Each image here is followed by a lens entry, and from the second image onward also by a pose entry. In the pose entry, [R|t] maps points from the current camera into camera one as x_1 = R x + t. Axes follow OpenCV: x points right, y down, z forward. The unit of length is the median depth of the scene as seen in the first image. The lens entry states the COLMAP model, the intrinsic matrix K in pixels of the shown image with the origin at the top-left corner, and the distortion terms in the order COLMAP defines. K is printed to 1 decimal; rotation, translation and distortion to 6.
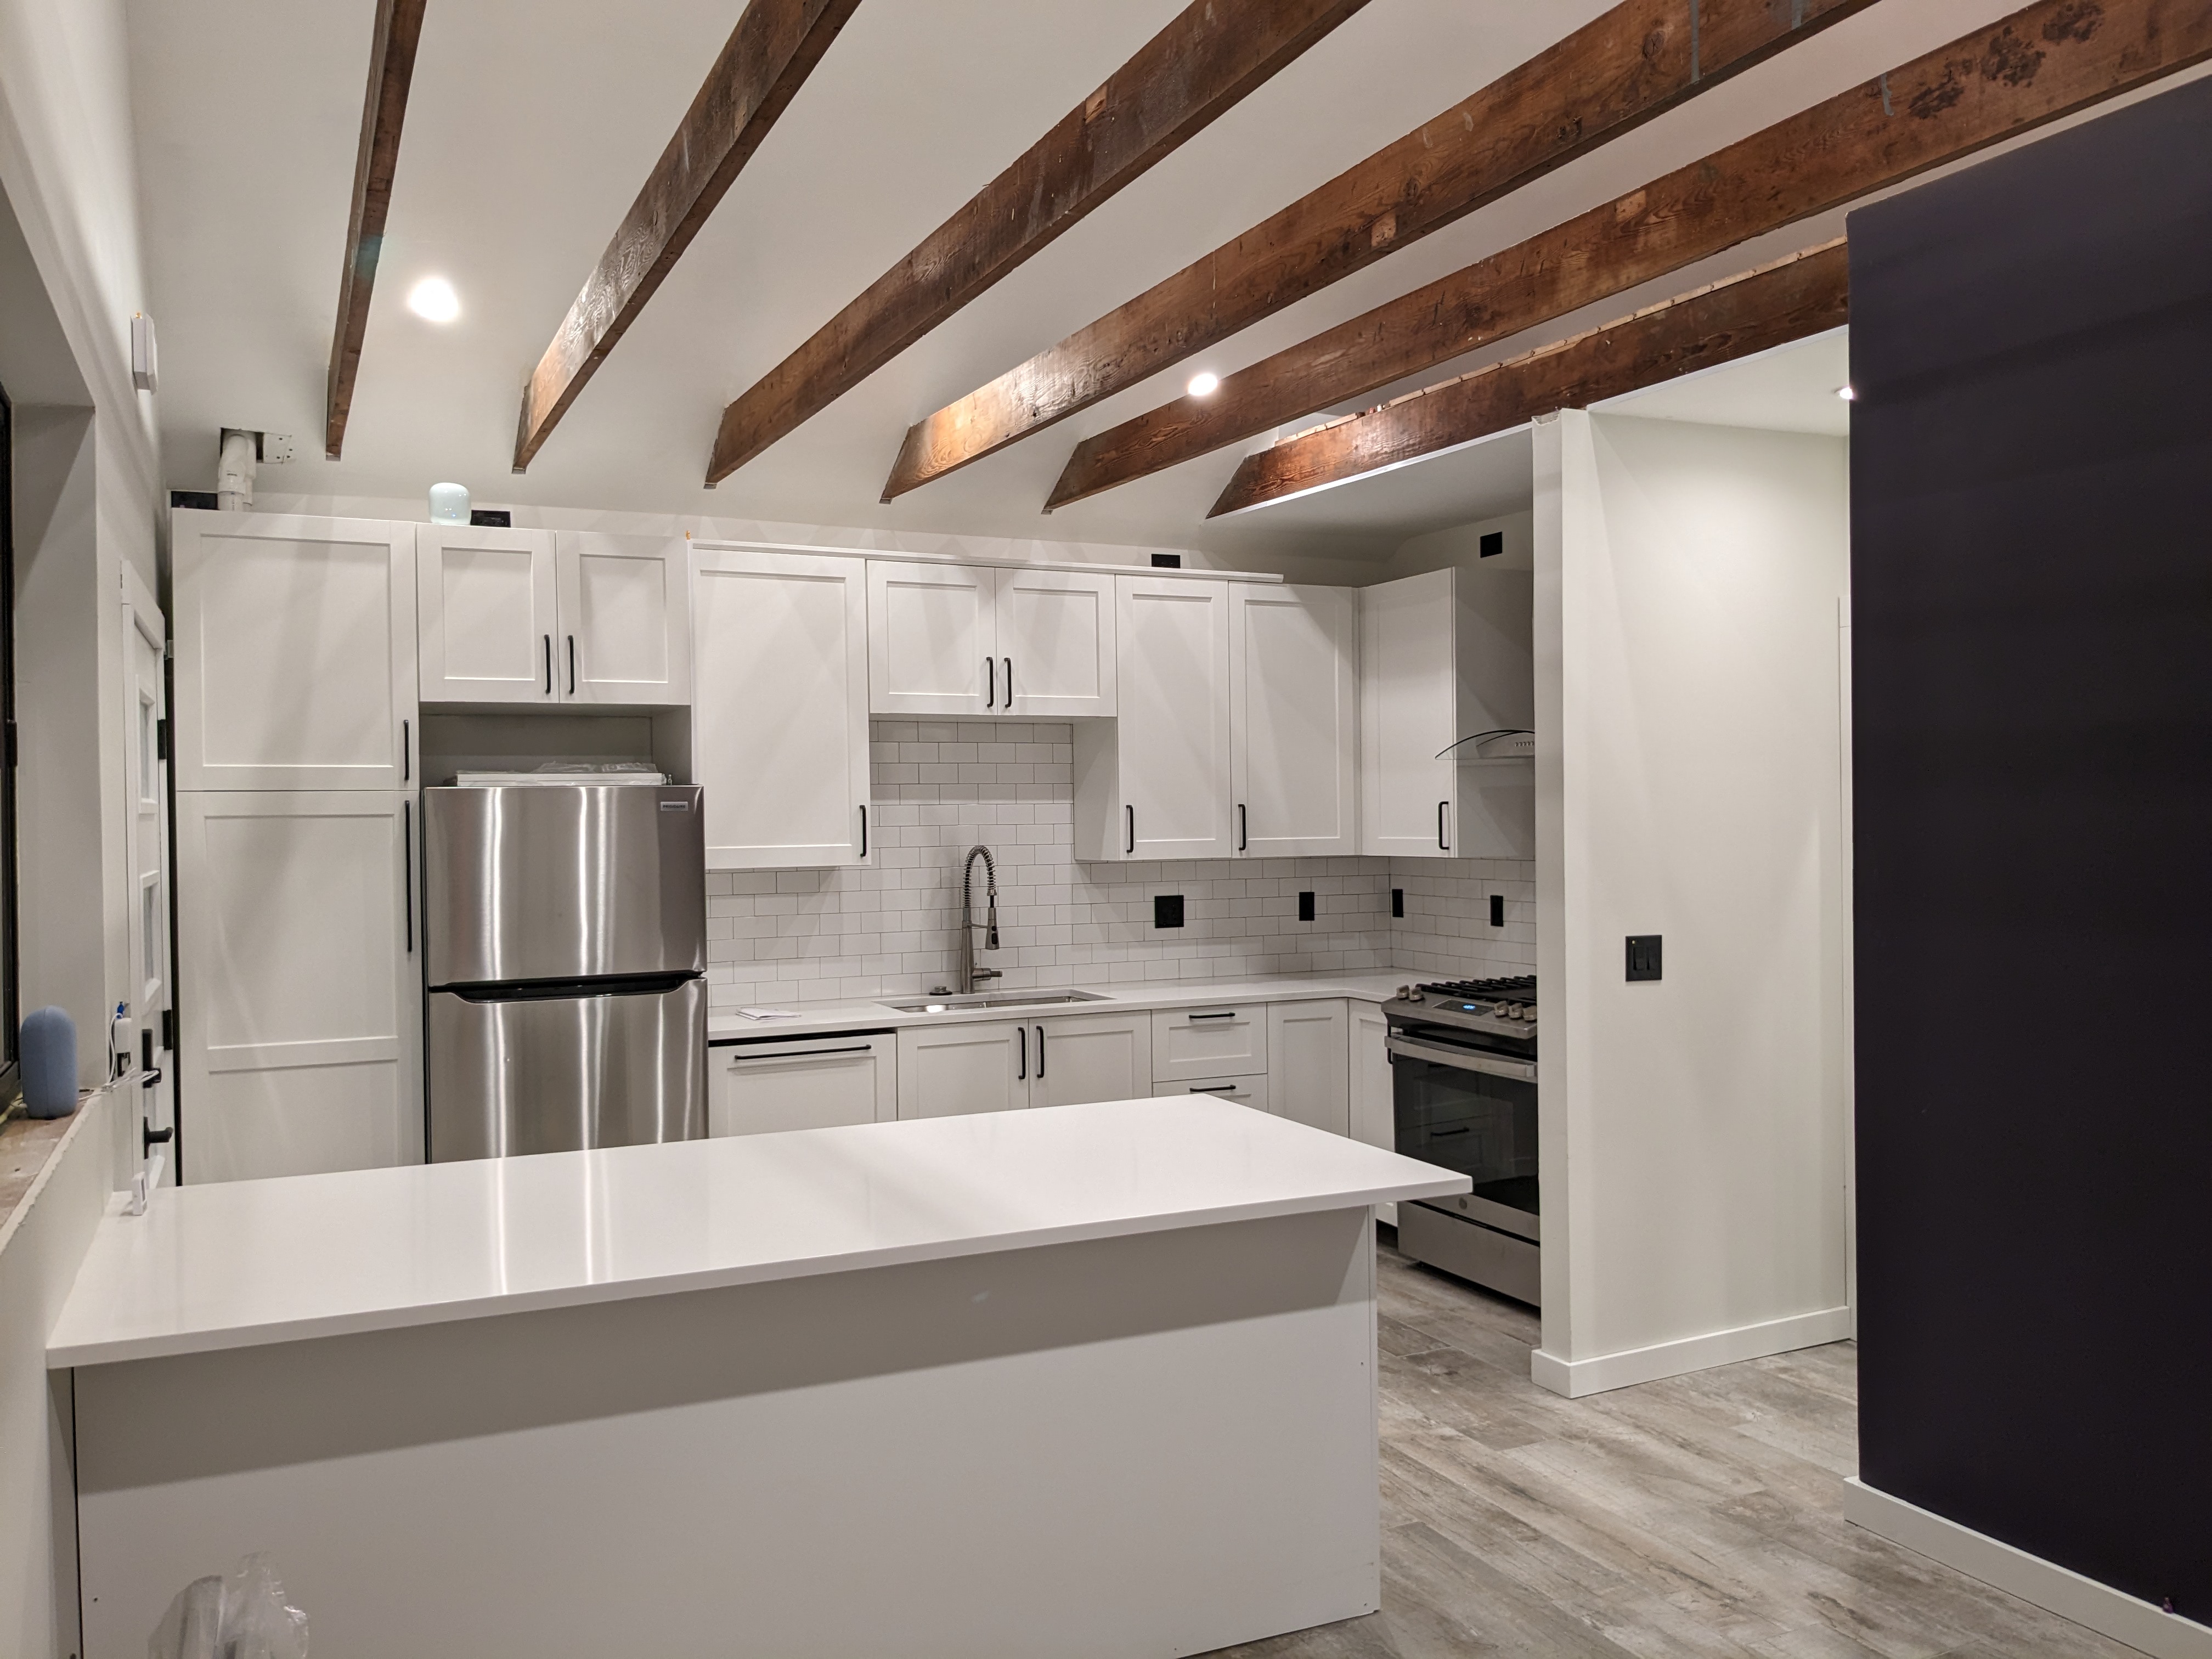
lens RADIAL K [[1739.7, 0, 1105.7], [0, 1739.7, 820.9], [0, 0, 1]] dist [-0.015274, 0.001528]
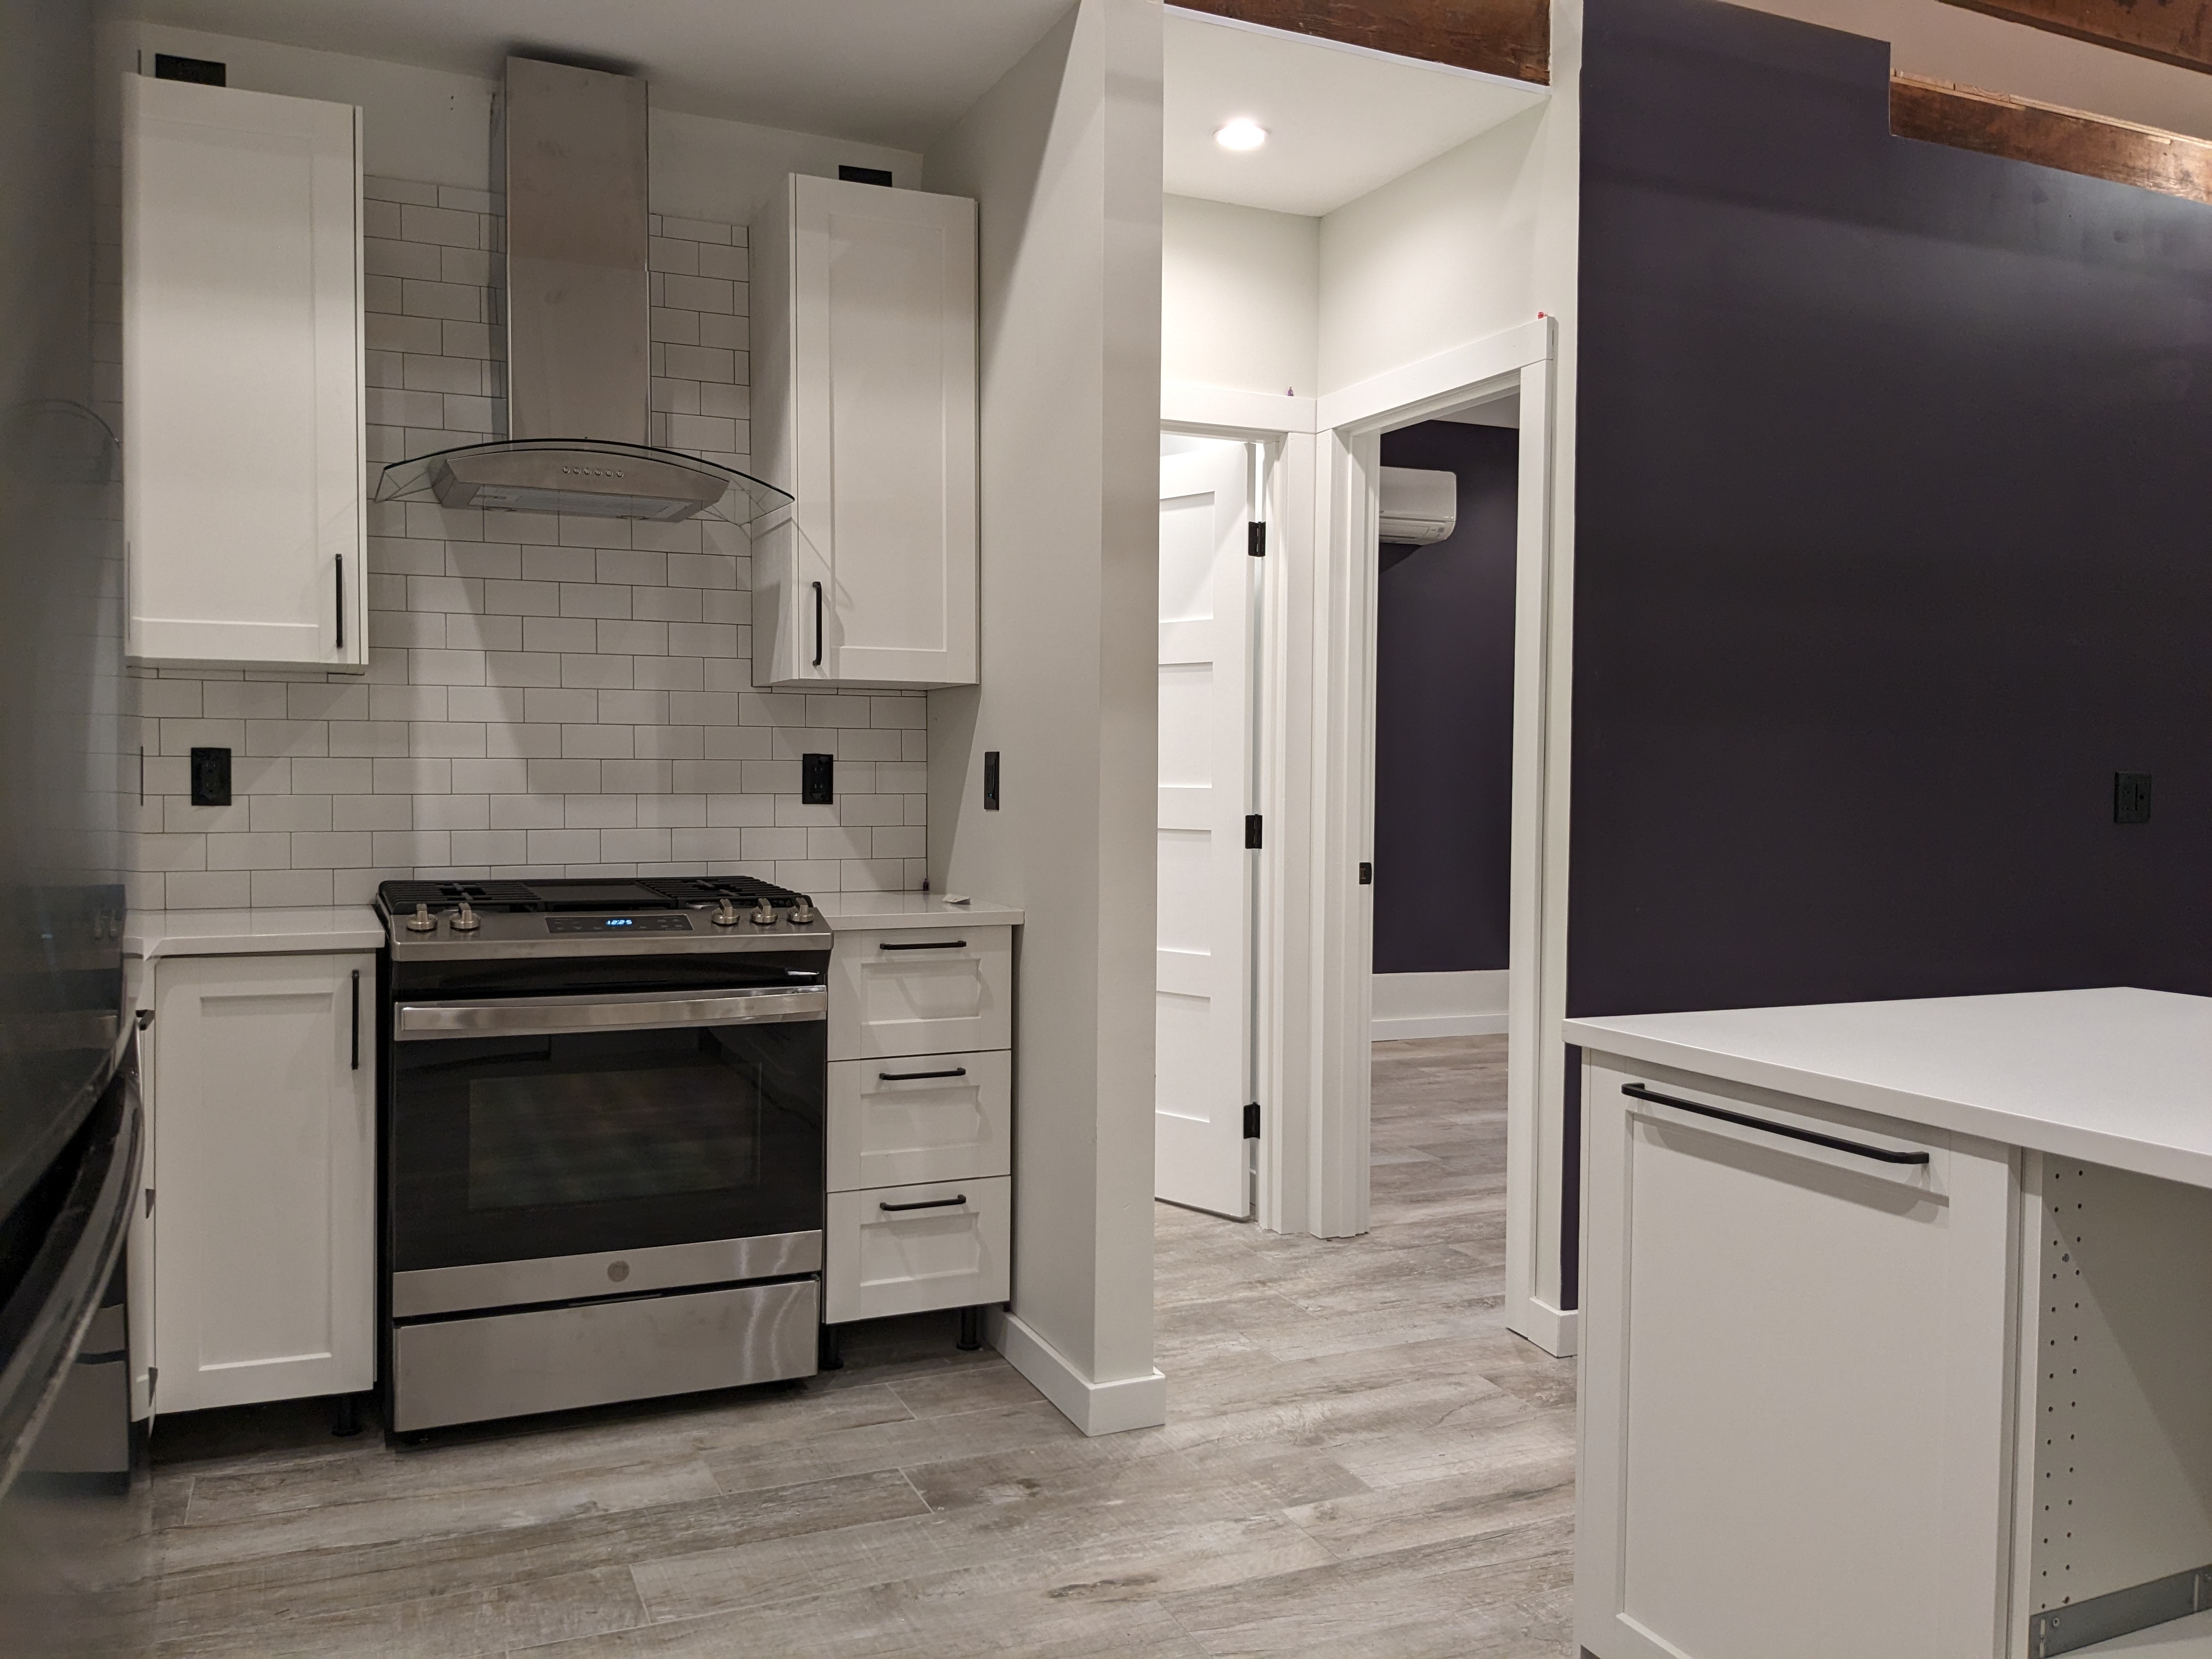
lens RADIAL K [[1739.7, 0, 1104.6], [0, 1739.7, 834.7], [0, 0, 1]] dist [-0.015274, 0.001528]
pose [[0.082401, -0.061357, 0.994709, -0.482203], [0.011369, 0.998096, 0.060624, 0.040830], [-0.996534, 0.006313, 0.082942, 1.025680]]
